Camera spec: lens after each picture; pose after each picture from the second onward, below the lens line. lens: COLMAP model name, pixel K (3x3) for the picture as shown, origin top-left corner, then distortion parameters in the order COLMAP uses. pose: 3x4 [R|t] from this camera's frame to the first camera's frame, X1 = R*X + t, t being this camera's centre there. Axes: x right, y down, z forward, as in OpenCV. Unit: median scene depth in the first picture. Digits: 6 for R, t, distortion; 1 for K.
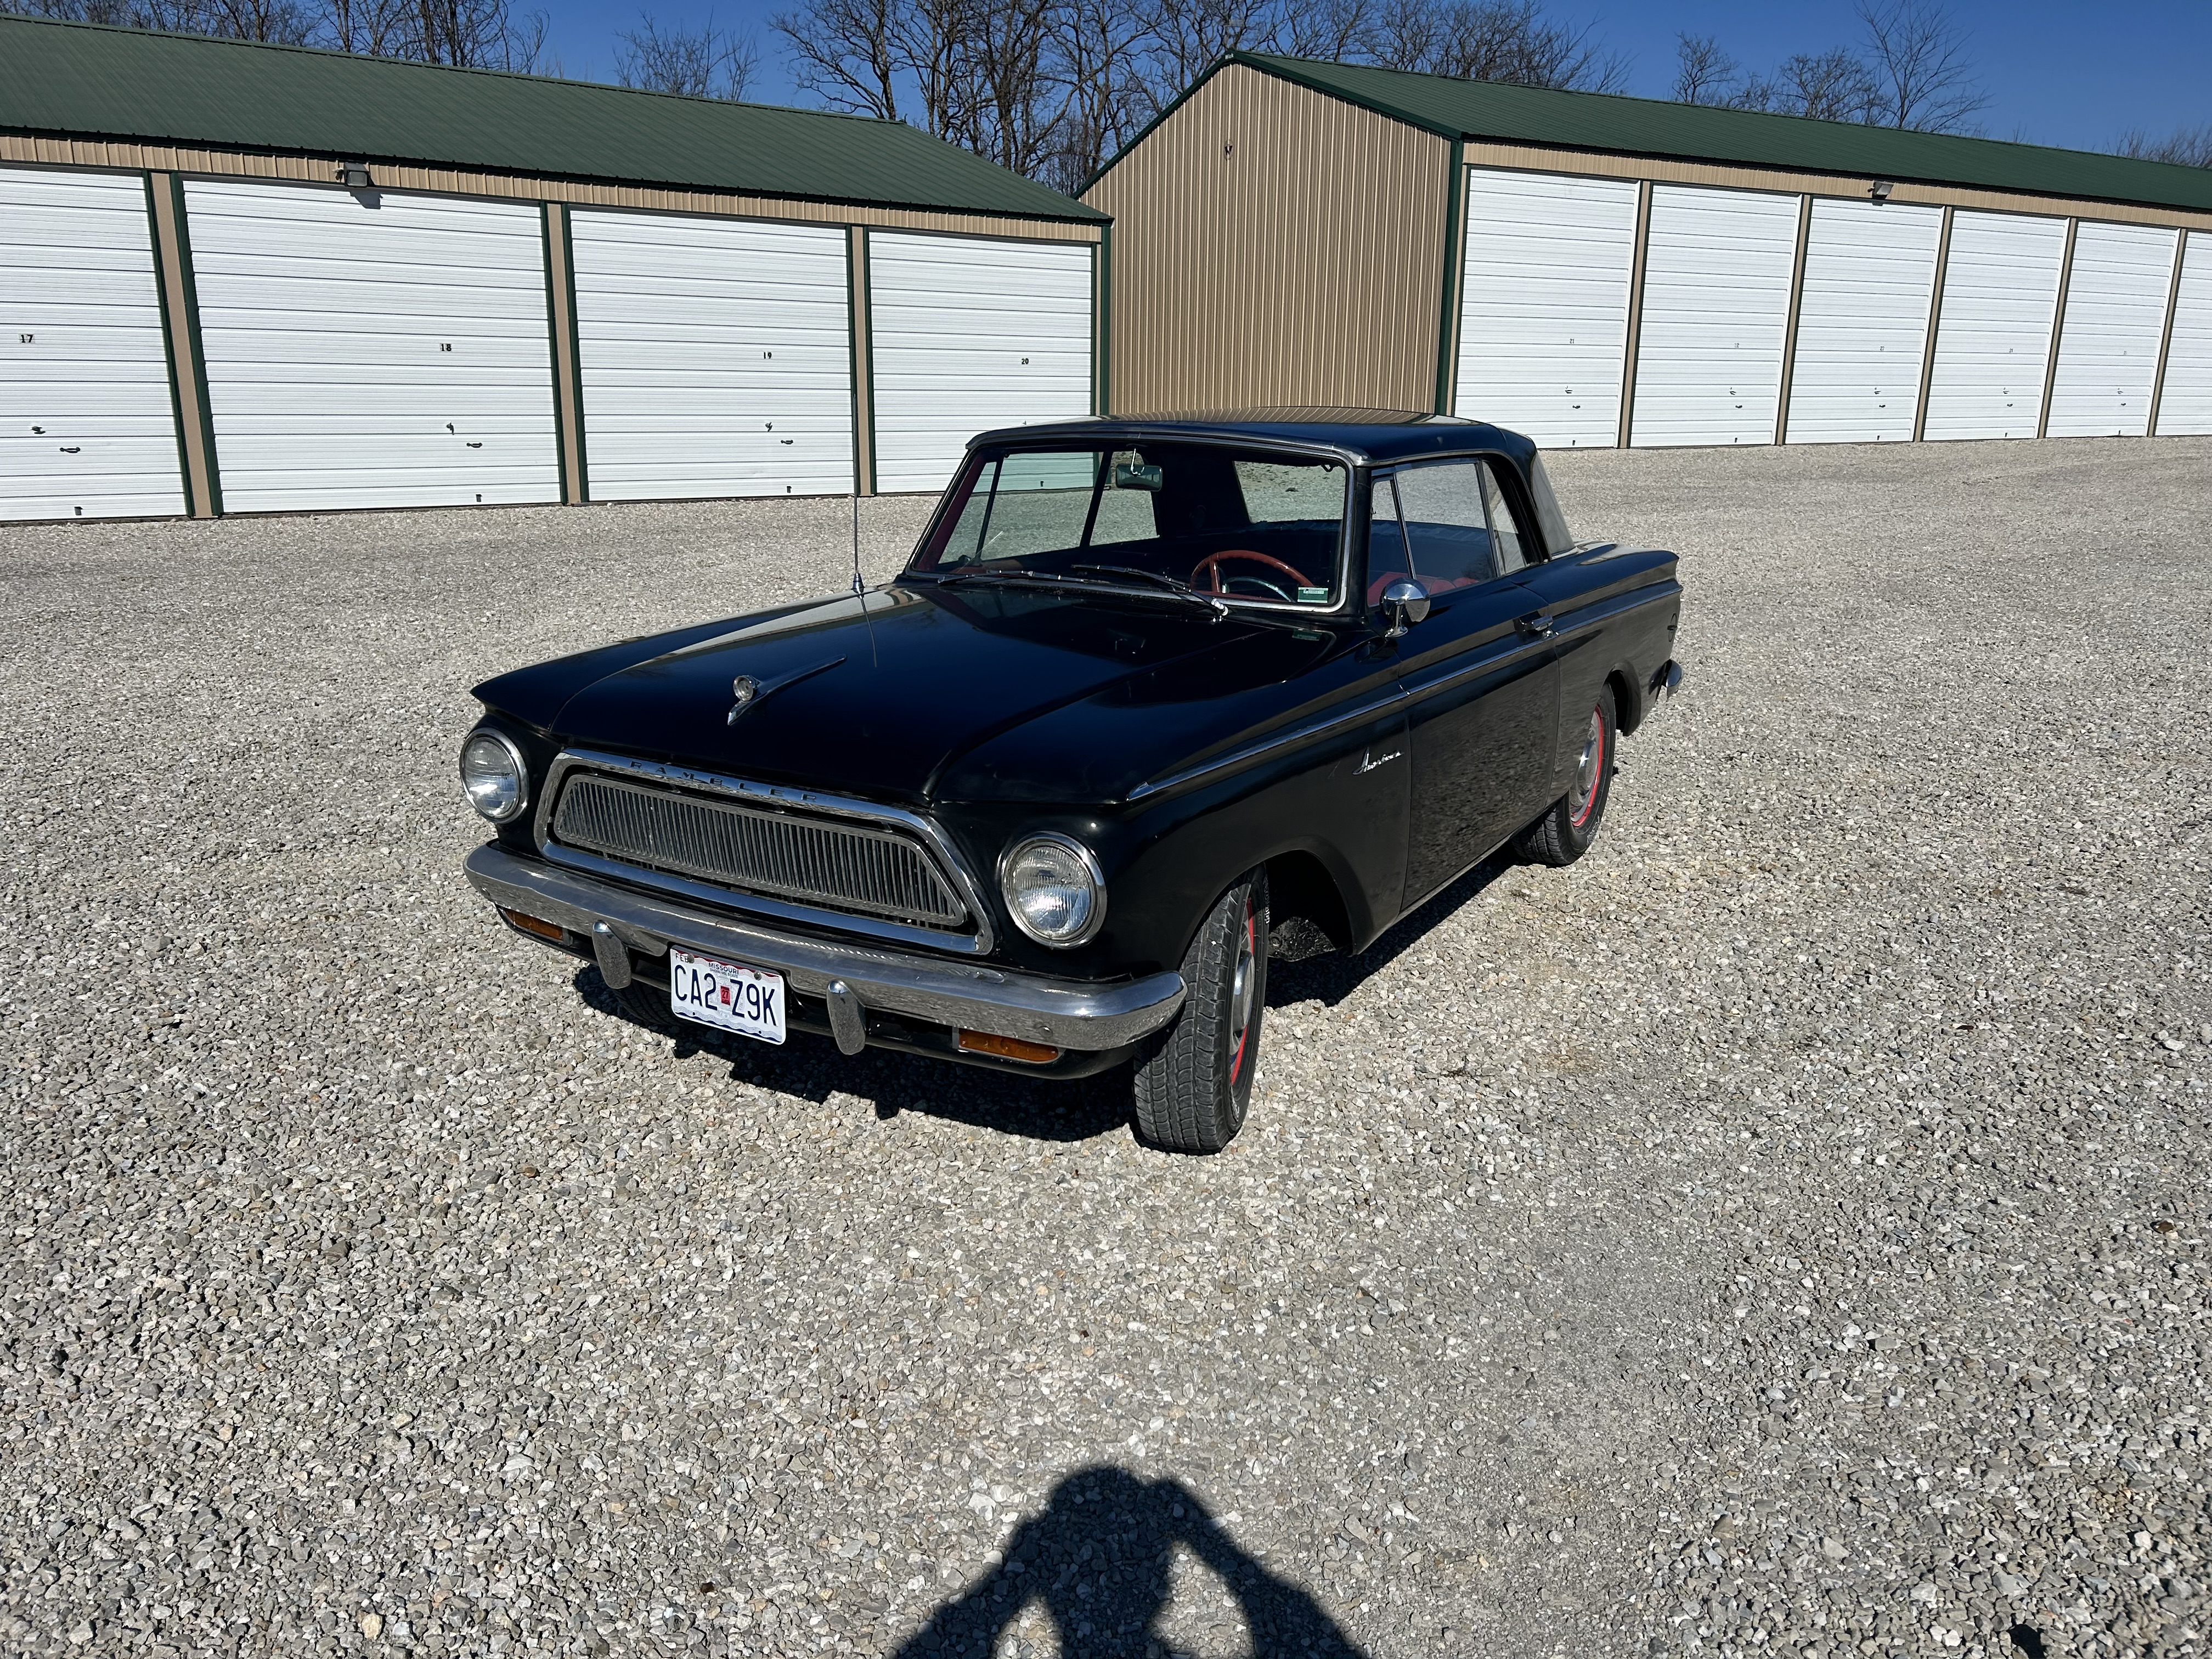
lens RADIAL K [[1668.9, 0, 1100.9], [0, 1668.9, 836.8], [0, 0, 1]] dist [0.035188, -0.039061]
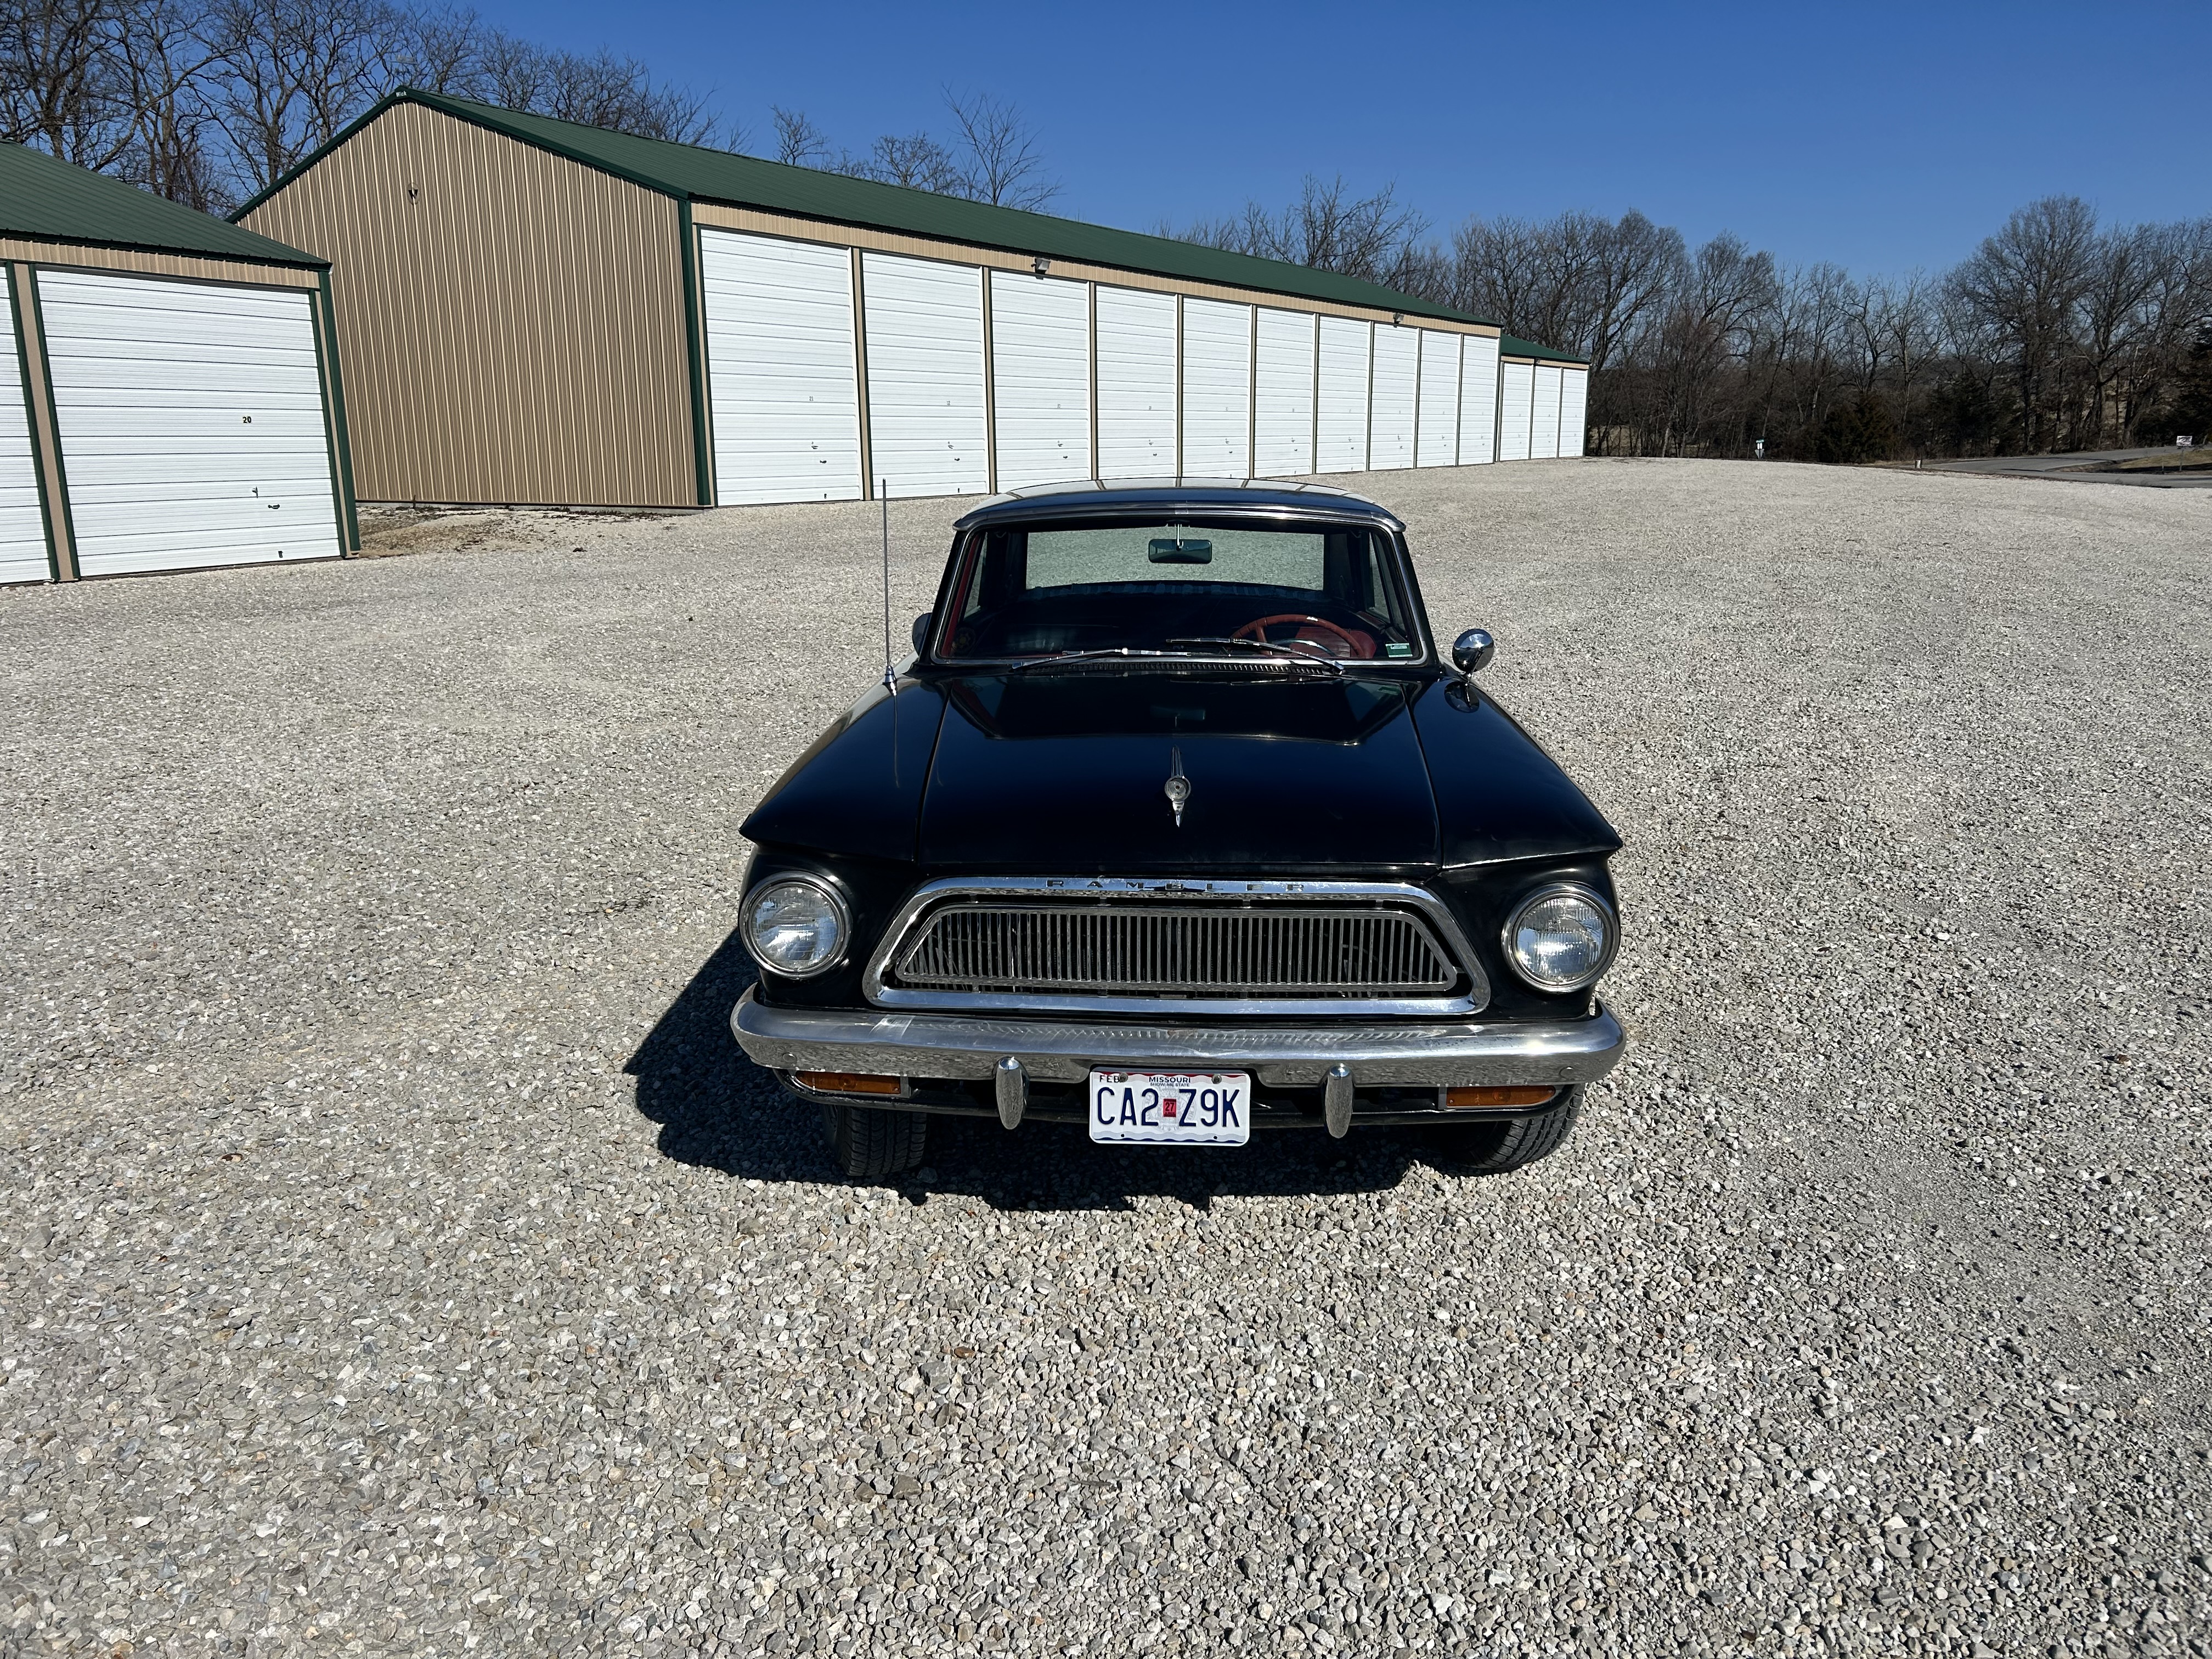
lens RADIAL K [[1668.9, 0, 1100.9], [0, 1668.9, 836.8], [0, 0, 1]] dist [0.035188, -0.039061]
pose [[0.873384, -0.124030, 0.470974, -0.102703], [0.137826, 0.990443, 0.005243, -0.010264], [-0.467123, 0.060333, 0.882132, 0.025044]]
